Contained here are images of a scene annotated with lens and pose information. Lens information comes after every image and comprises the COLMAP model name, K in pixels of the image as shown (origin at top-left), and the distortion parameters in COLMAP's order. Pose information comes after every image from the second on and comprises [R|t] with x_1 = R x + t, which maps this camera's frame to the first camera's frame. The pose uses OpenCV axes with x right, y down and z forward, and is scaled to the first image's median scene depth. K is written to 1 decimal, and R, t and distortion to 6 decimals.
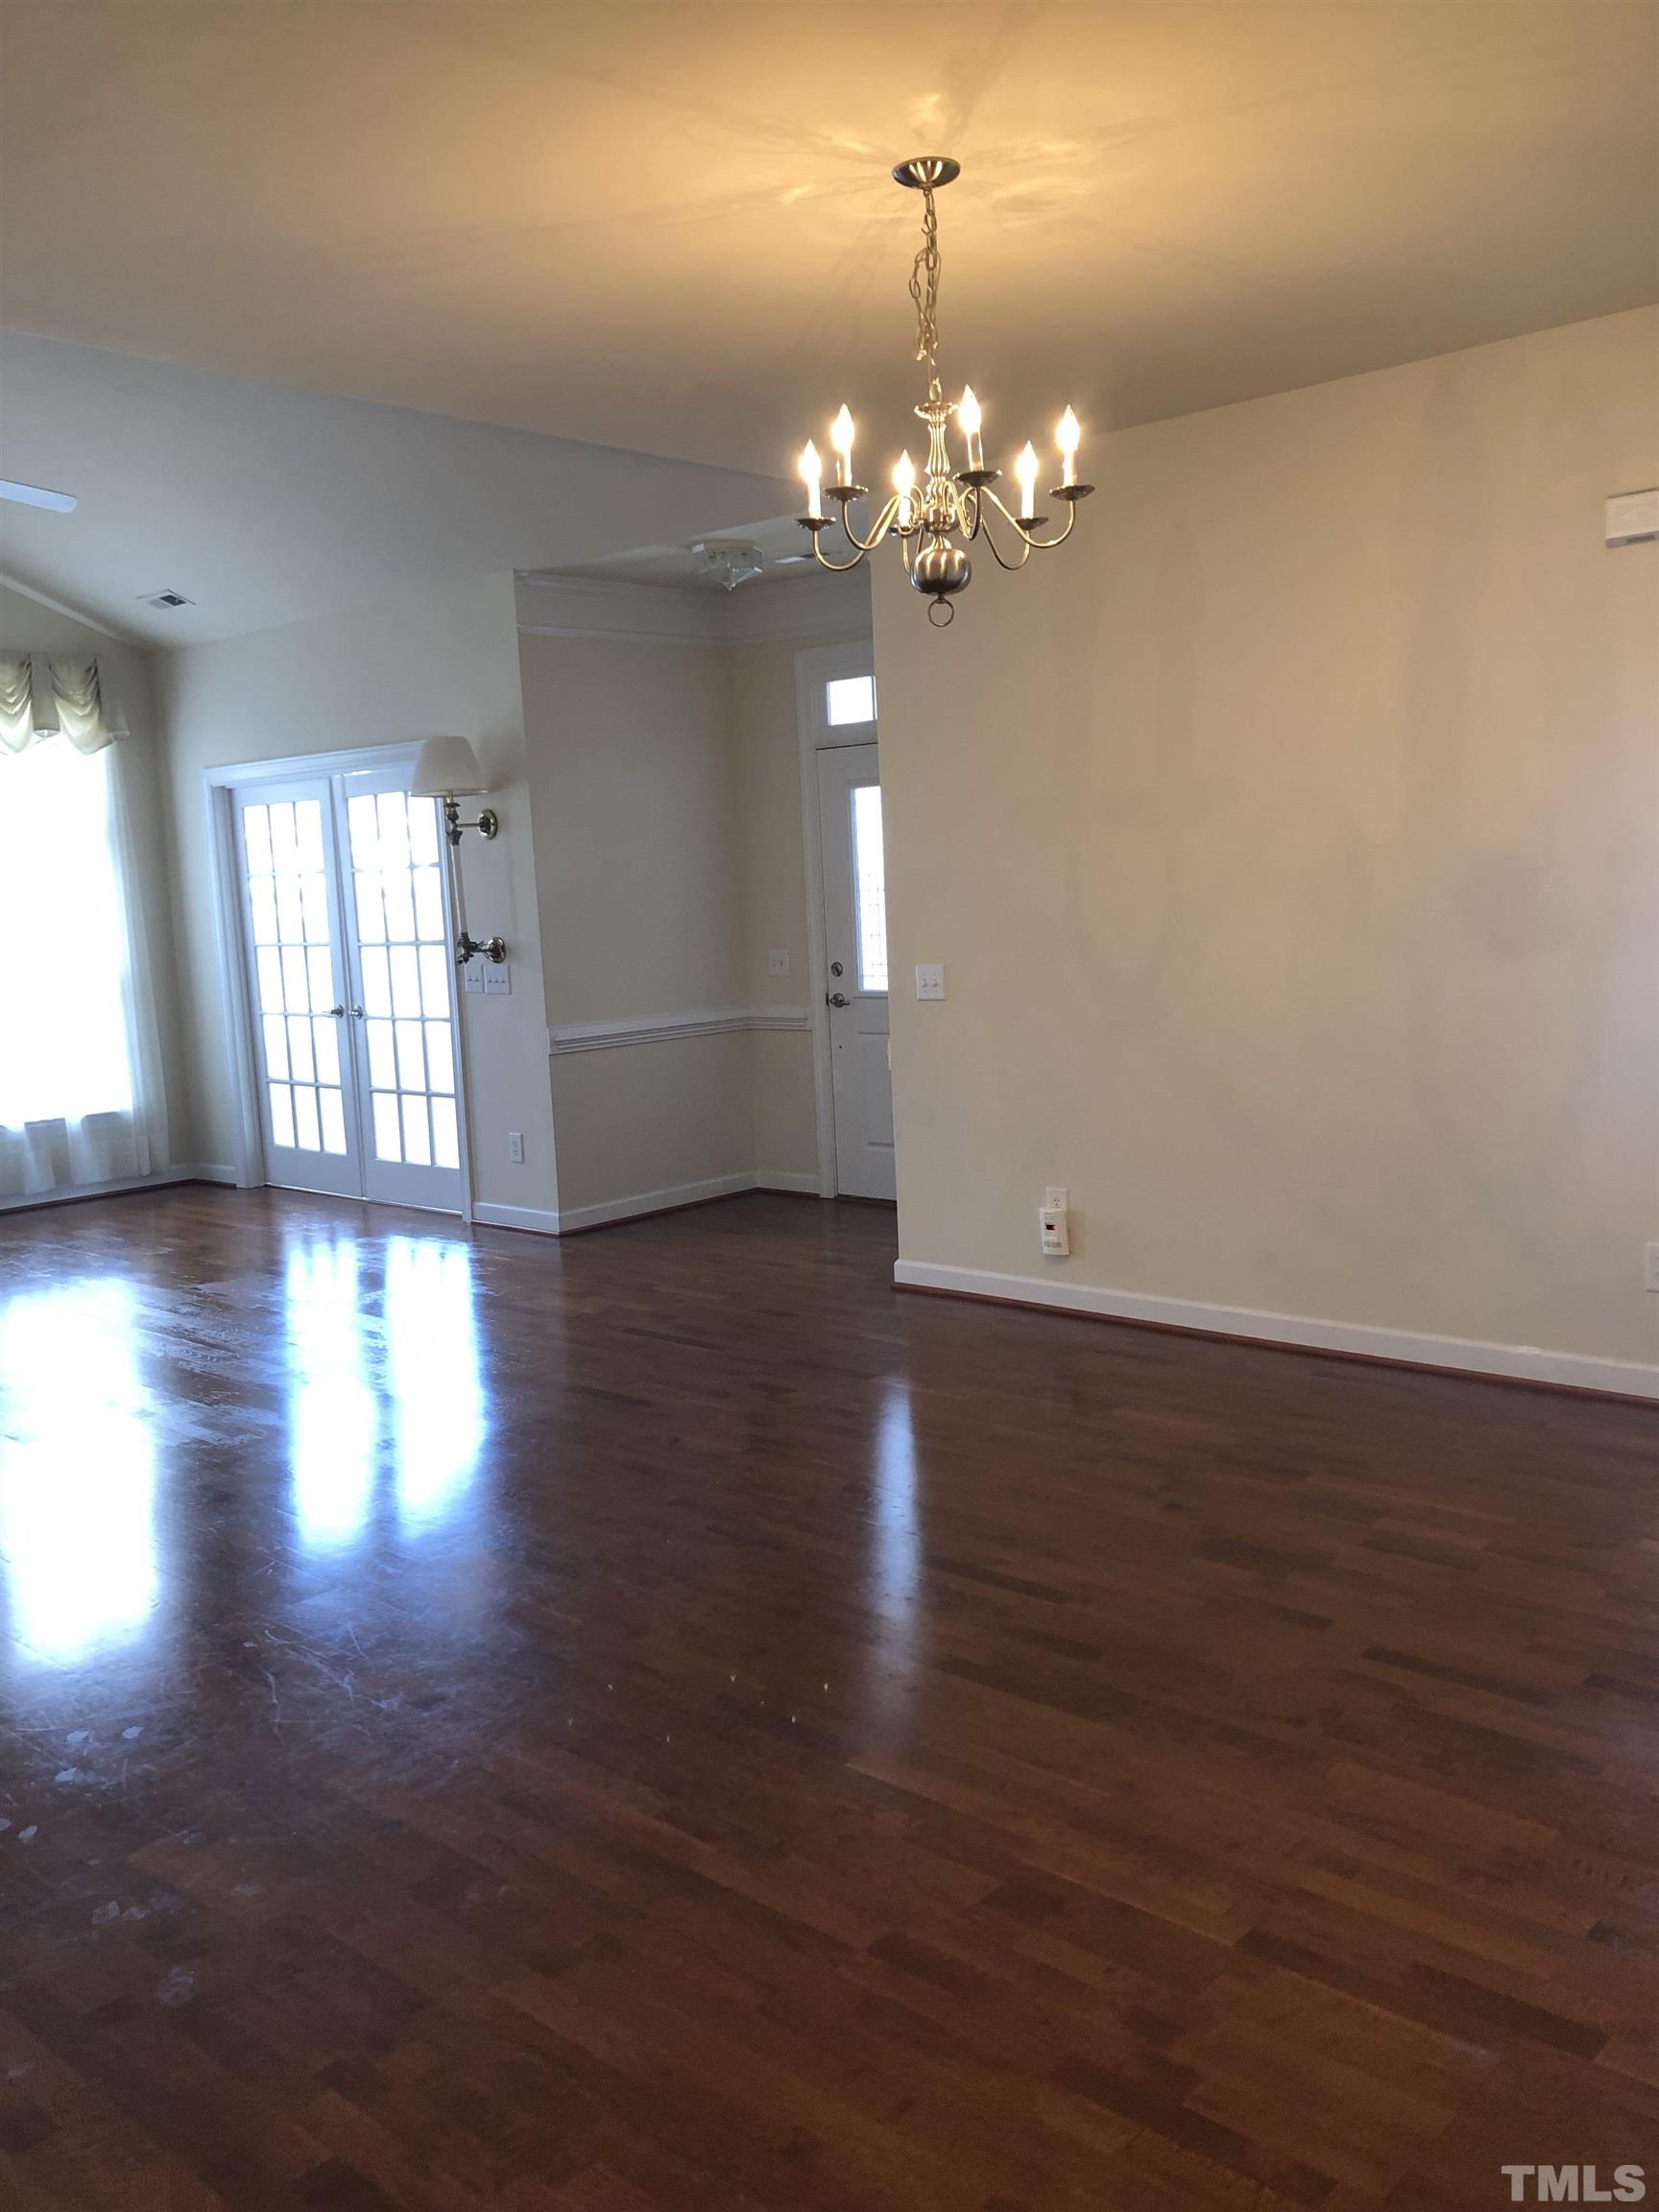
lens RADIAL K [[1865.5, 0, 829.5], [0, 1865.5, 1106.0], [0, 0, 1]] dist [0.046599, 0.000798]
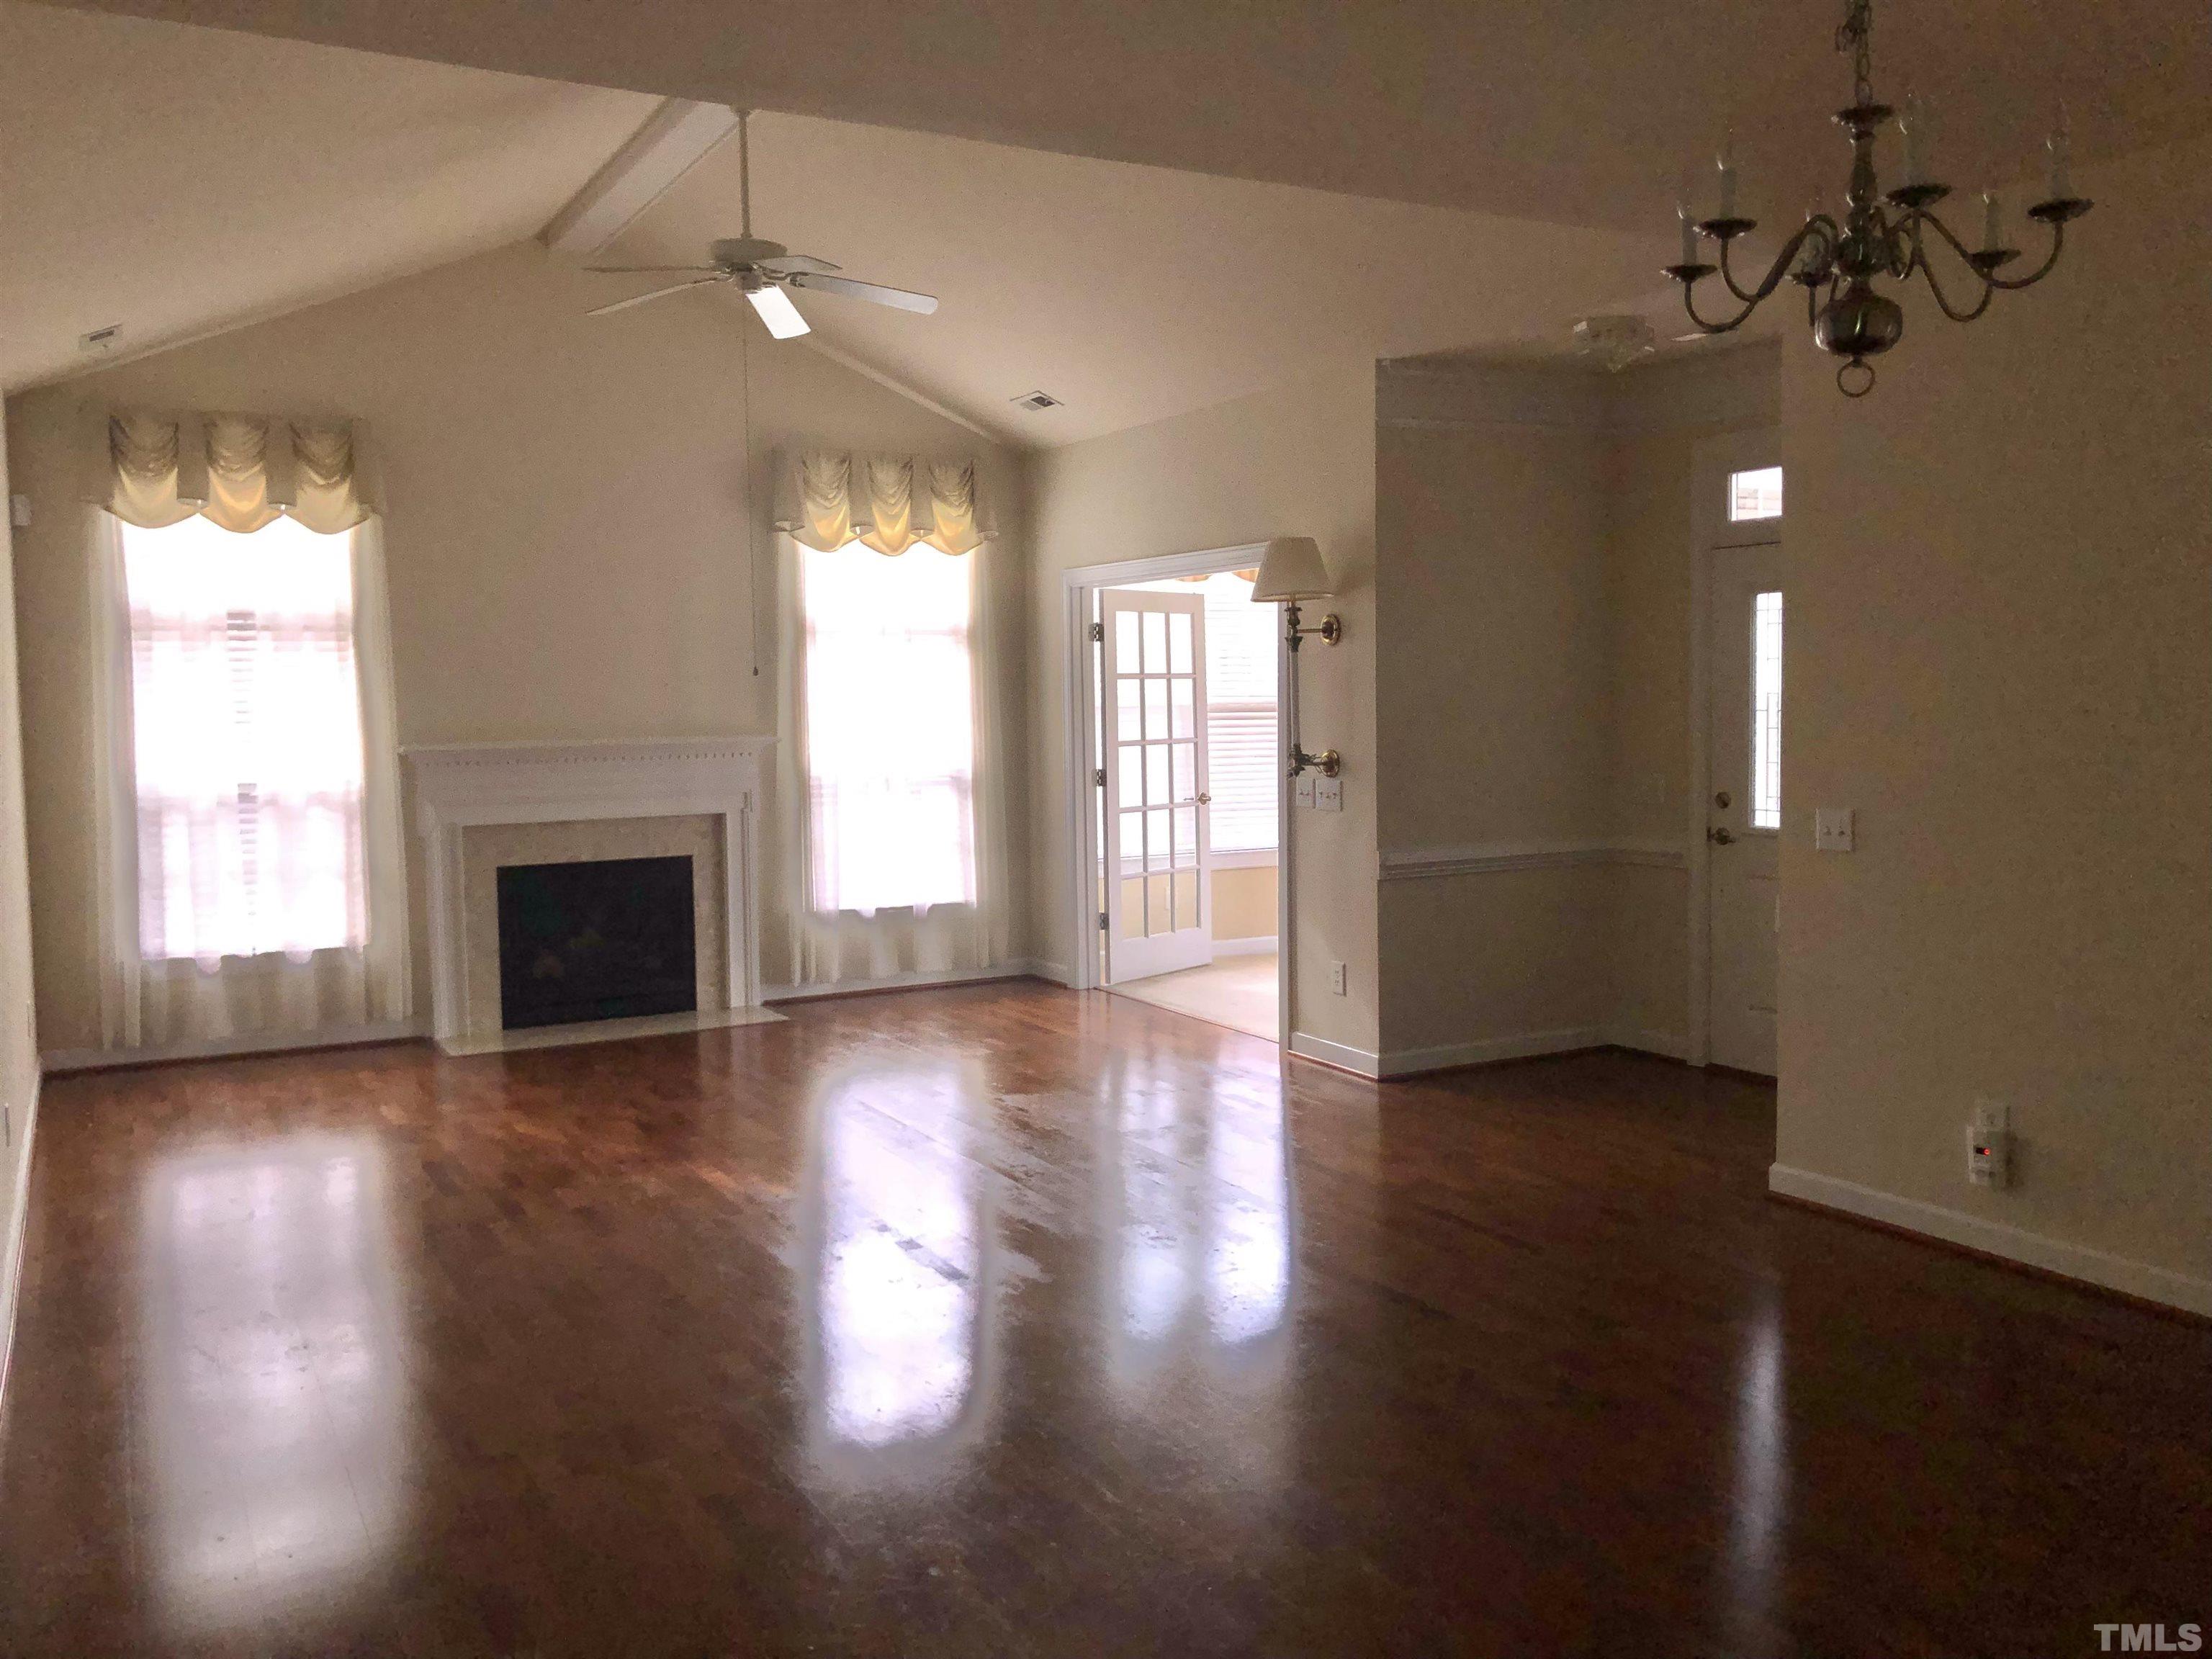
lens RADIAL K [[1859.8, 0, 1109.5], [0, 1859.8, 799.9], [0, 0, 1]] dist [0.200497, -0.384077]
pose [[0.948065, 0.051577, -0.313868, 0.010625], [-0.068615, 0.996695, -0.043476, -0.016958], [0.310589, 0.062754, 0.948471, 0.080219]]
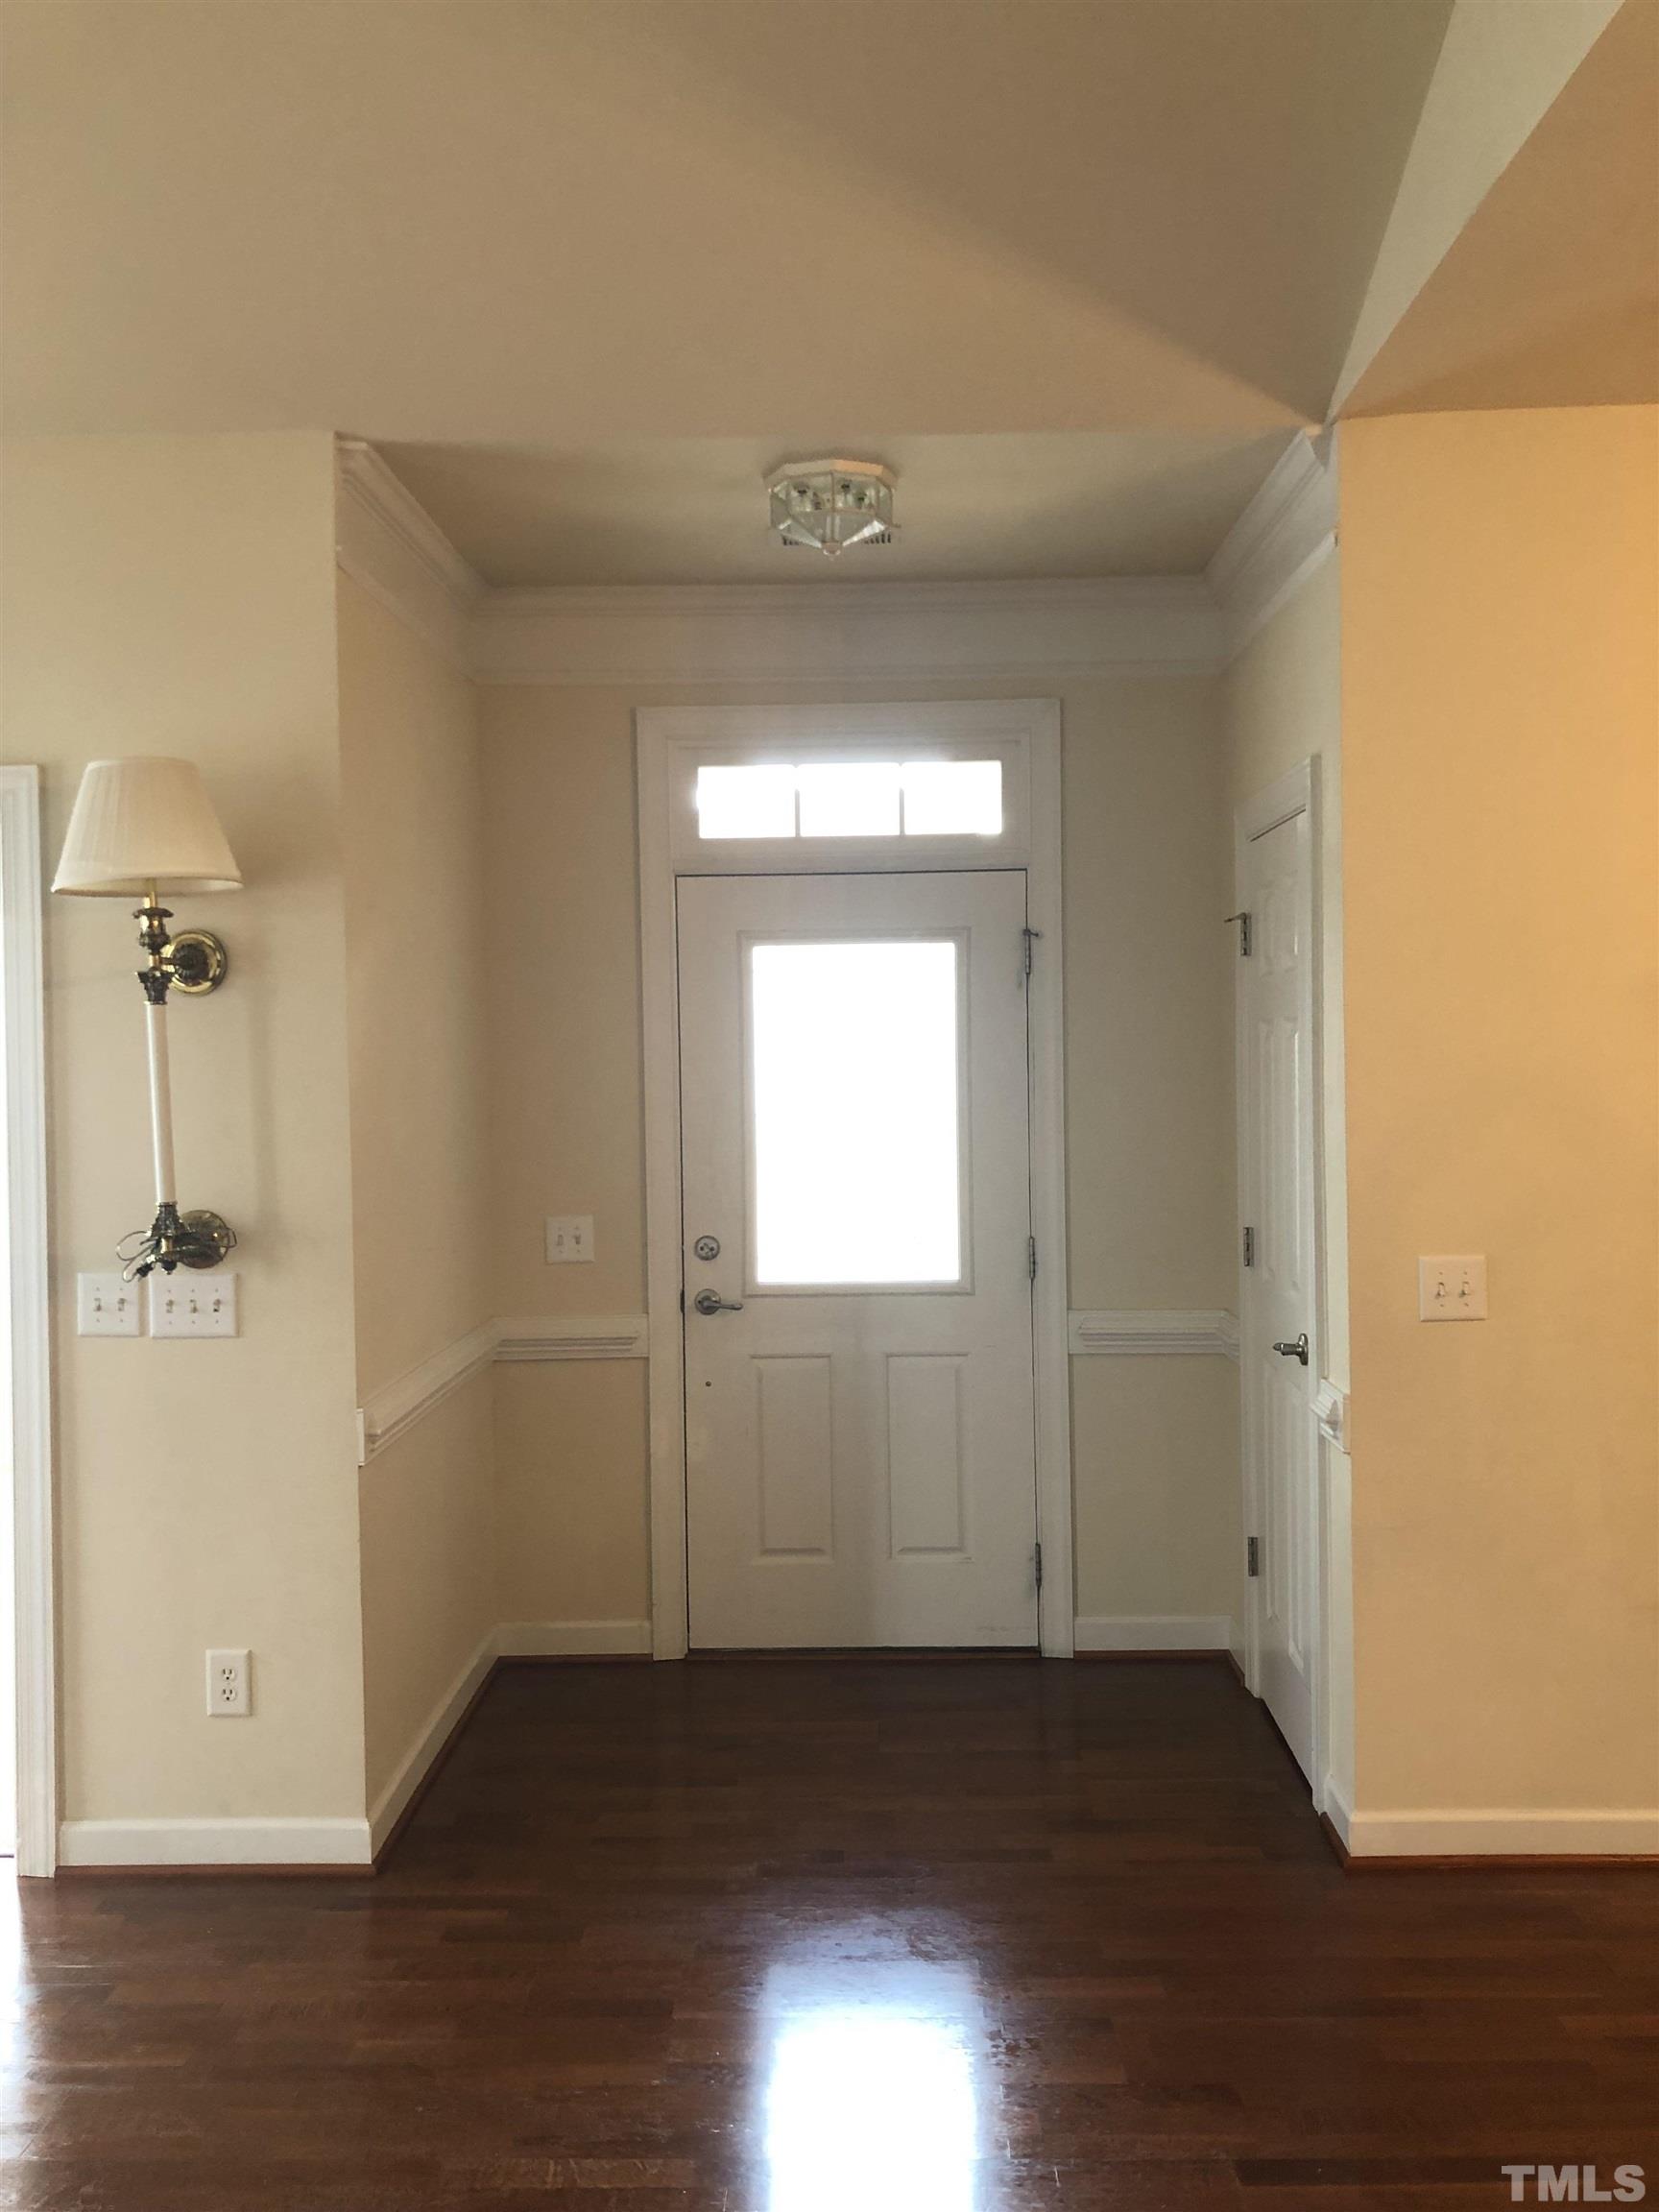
lens RADIAL K [[1814.1, 0, 832.6], [0, 1814.1, 1042.2], [0, 0, 1]] dist [0.004745, -0.000172]
pose [[0.747497, 0.039856, 0.663068, -0.354274], [0.062806, 0.989486, -0.130280, -0.063449], [-0.661289, 0.139028, 0.737135, 0.567336]]
